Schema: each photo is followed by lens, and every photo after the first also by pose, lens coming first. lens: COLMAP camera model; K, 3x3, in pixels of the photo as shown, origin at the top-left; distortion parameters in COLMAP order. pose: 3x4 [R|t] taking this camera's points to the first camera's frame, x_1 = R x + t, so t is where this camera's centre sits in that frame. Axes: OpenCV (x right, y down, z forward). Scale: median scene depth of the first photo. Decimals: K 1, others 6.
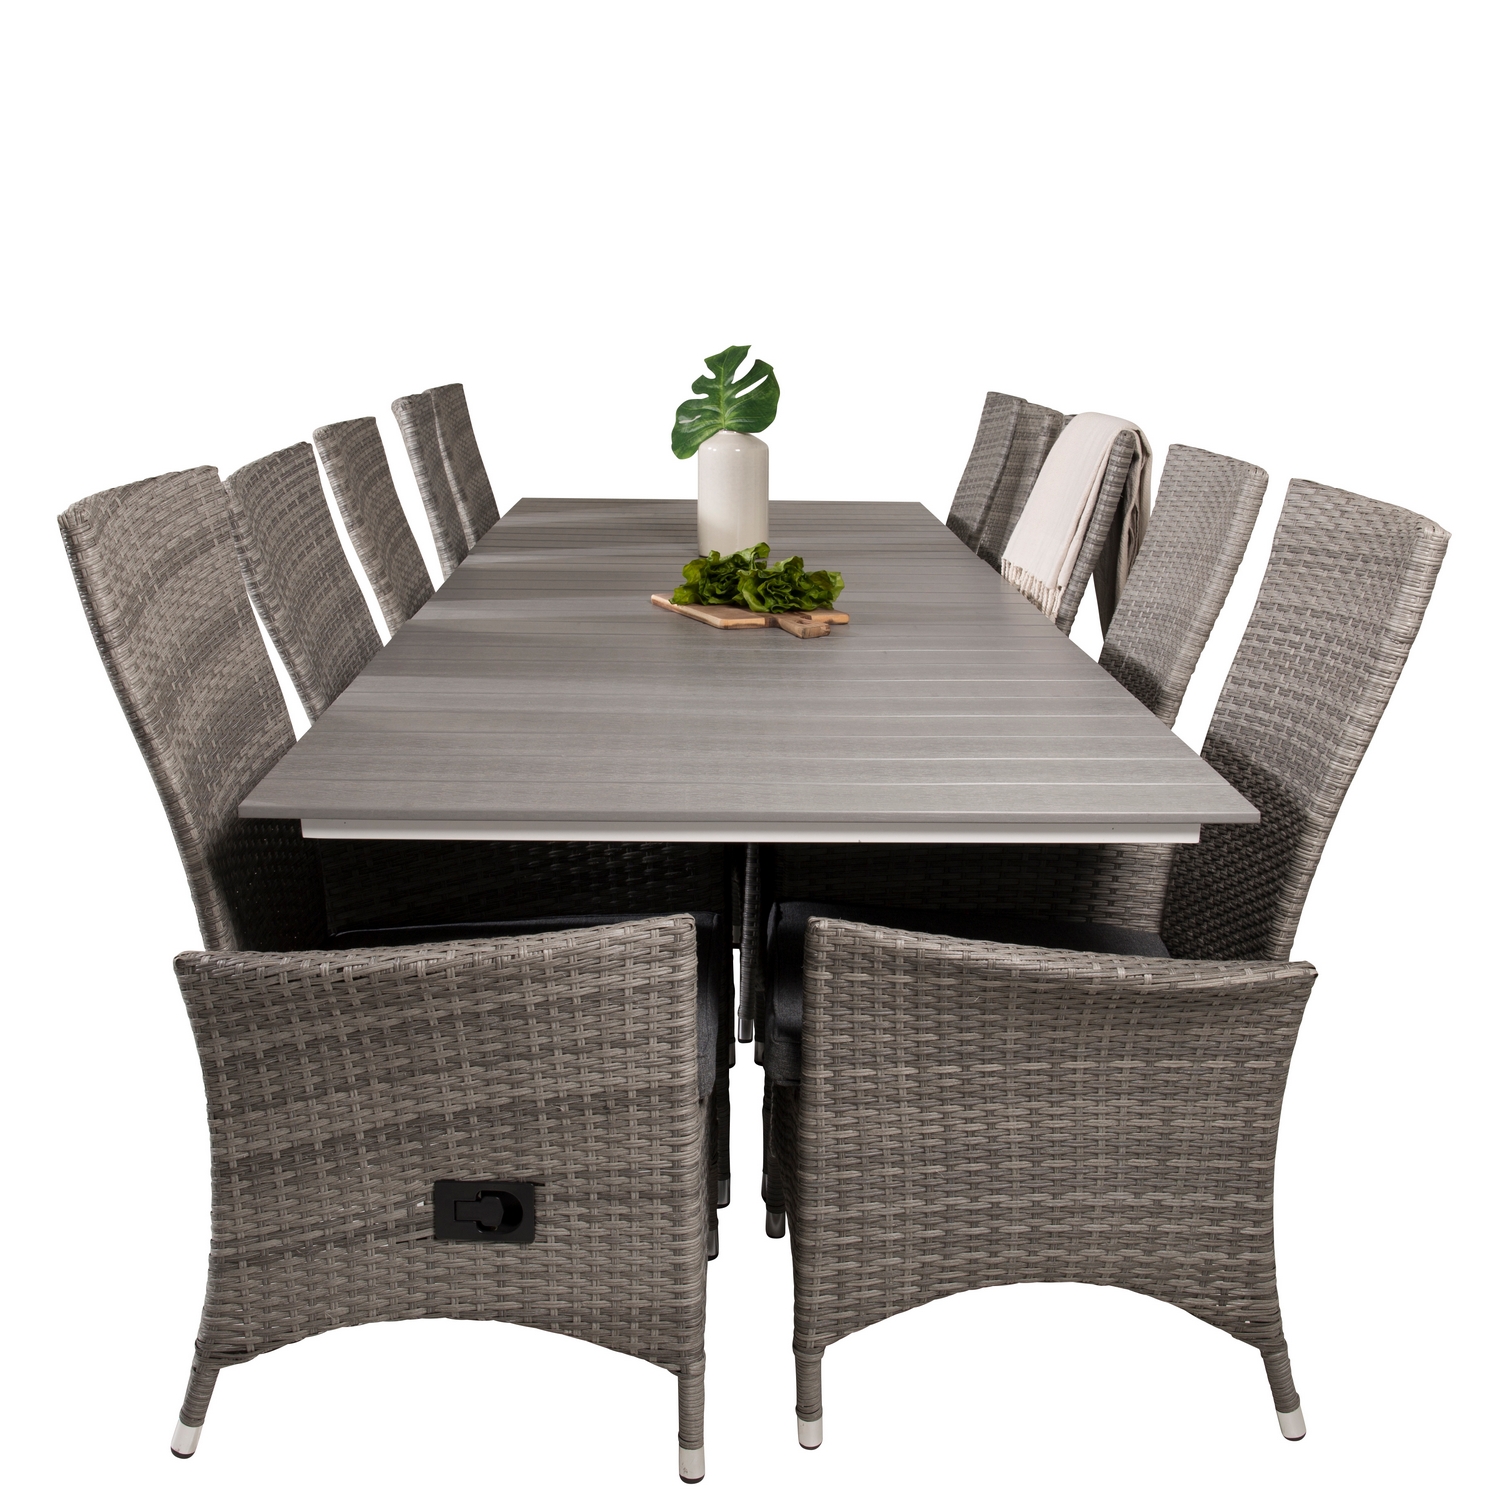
lens RADIAL K [[2069.2, 0, 750.0], [0, 2069.2, 750.0], [0, 0, 1]] dist [-0.065185, 0.079396]
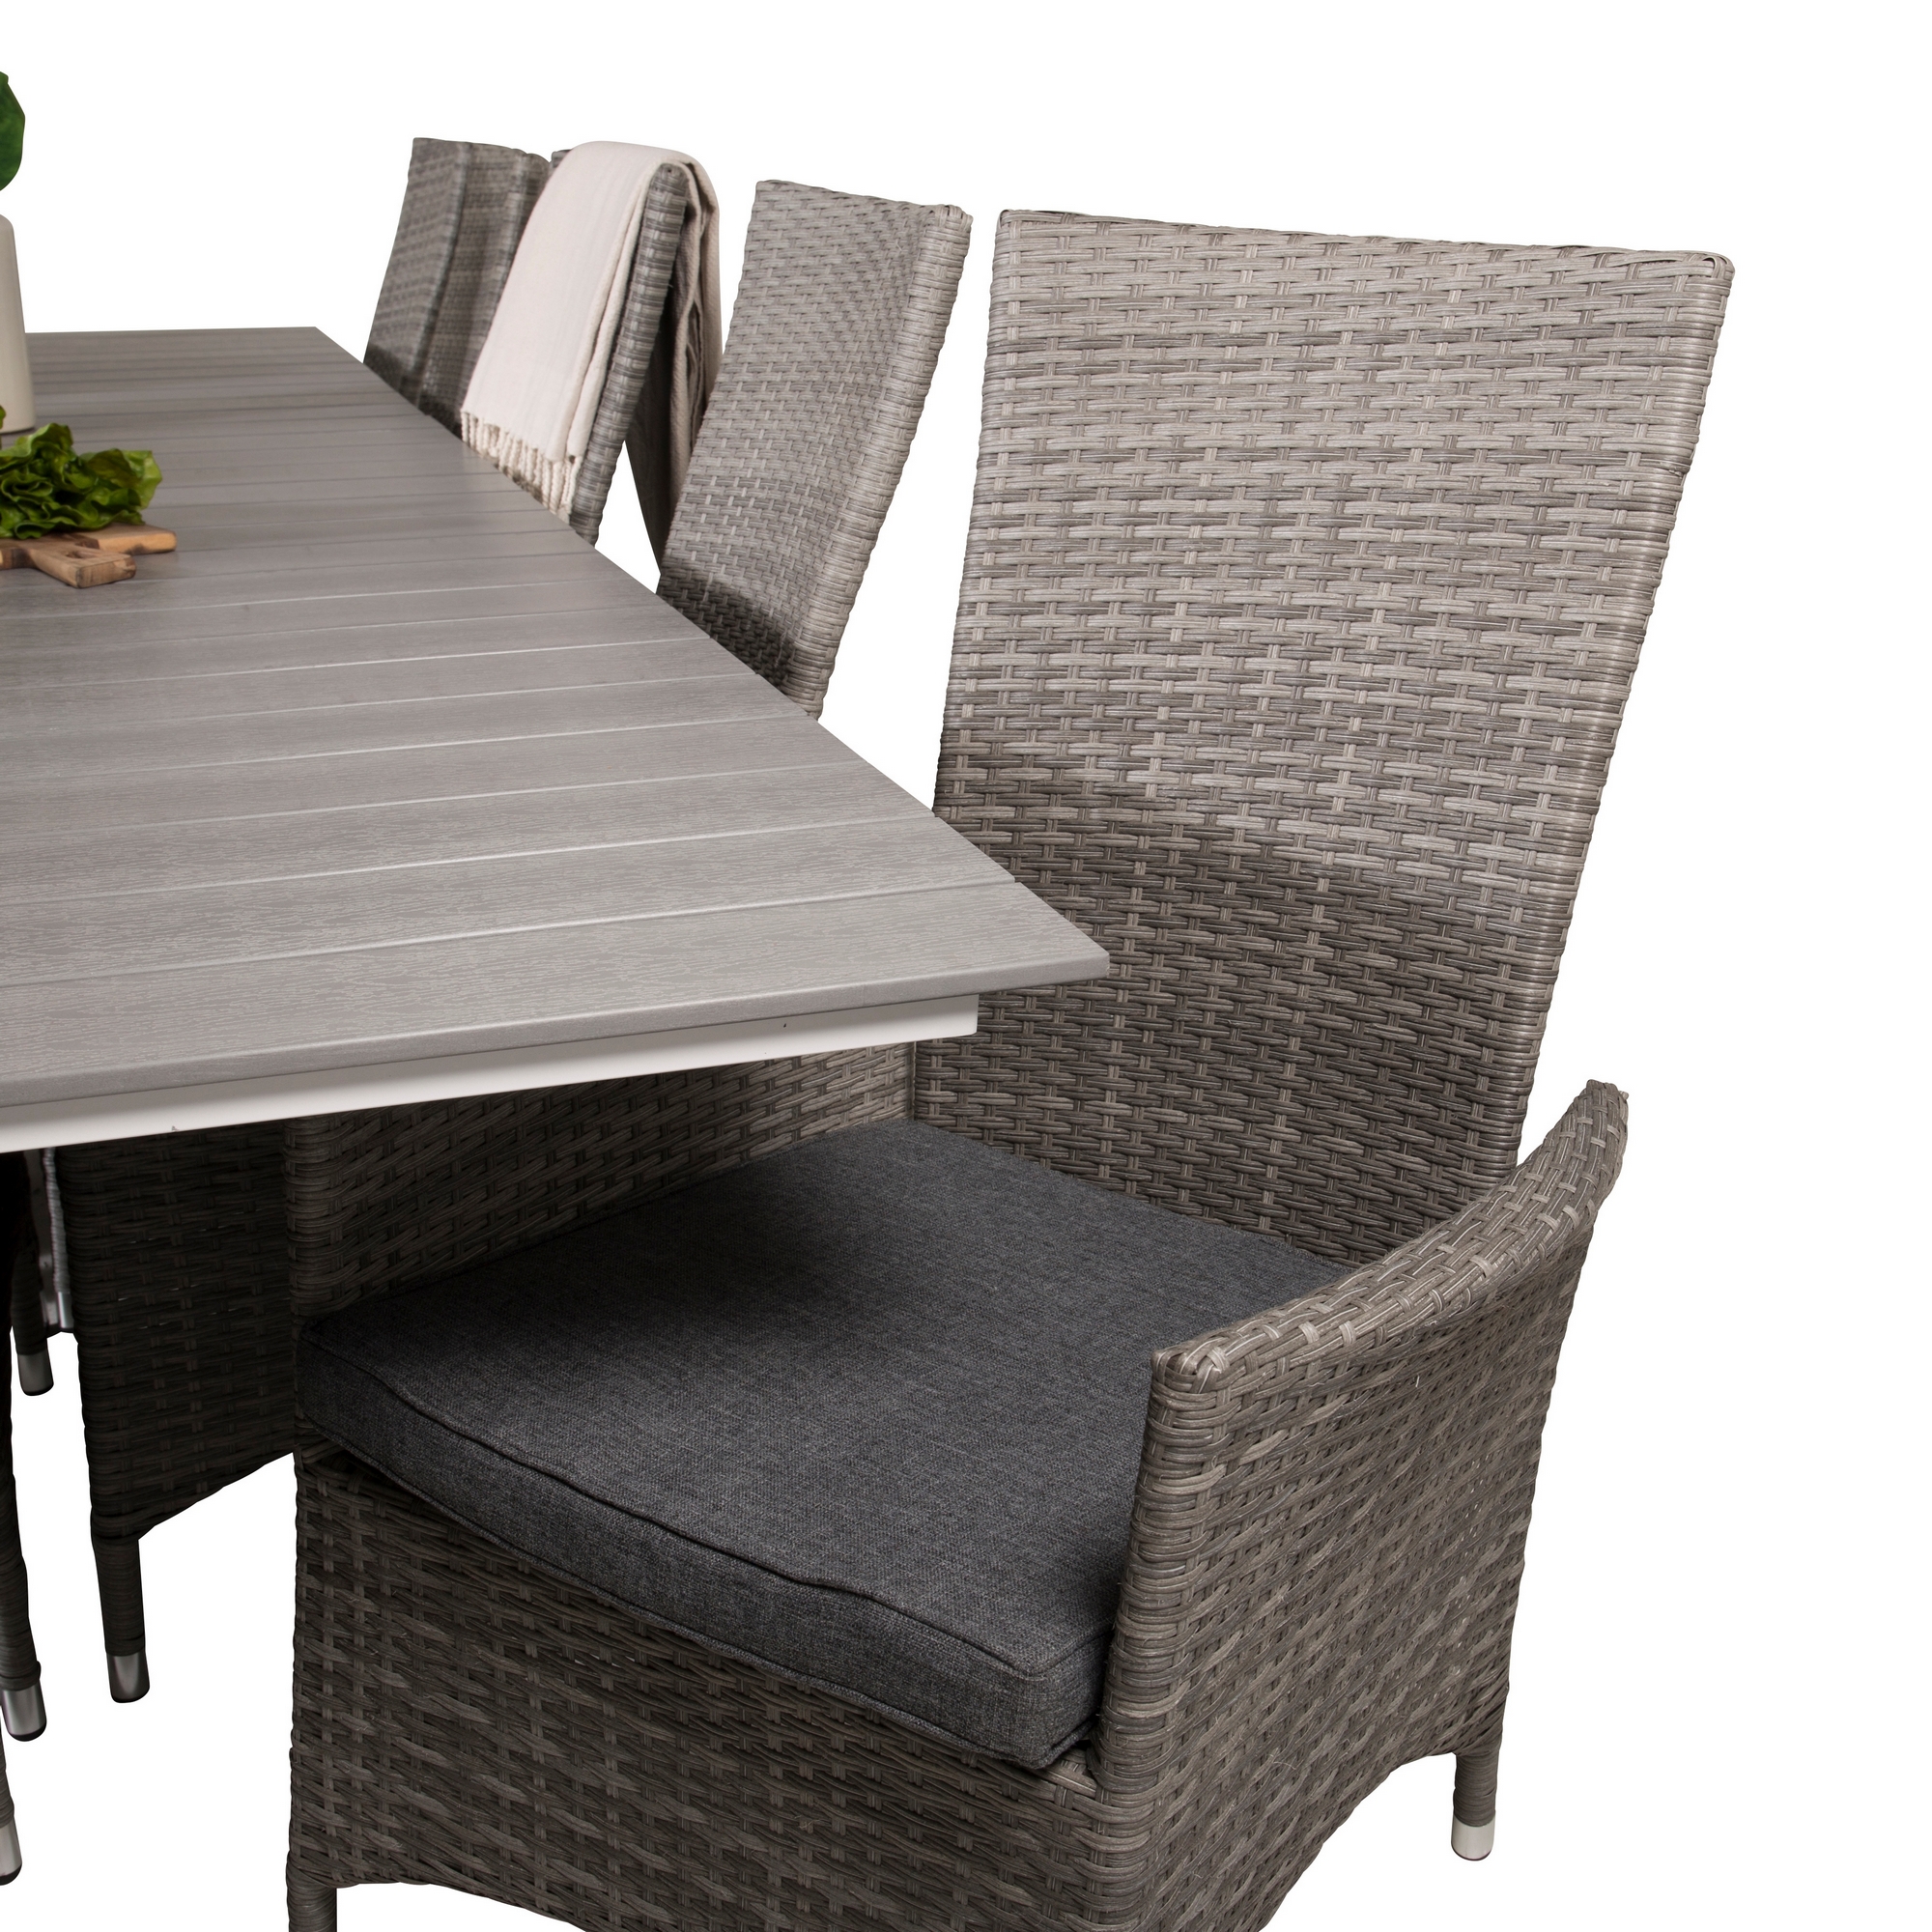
lens RADIAL K [[2665.1, 0, 966.0], [0, 2665.1, 966.0], [0, 0, 1]] dist [-0.065185, 0.079396]
pose [[0.952654, -0.101735, 0.286532, 0.049543], [0.069146, 0.990159, 0.121669, -0.034979], [-0.296090, -0.096096, 0.950314, 0.421267]]
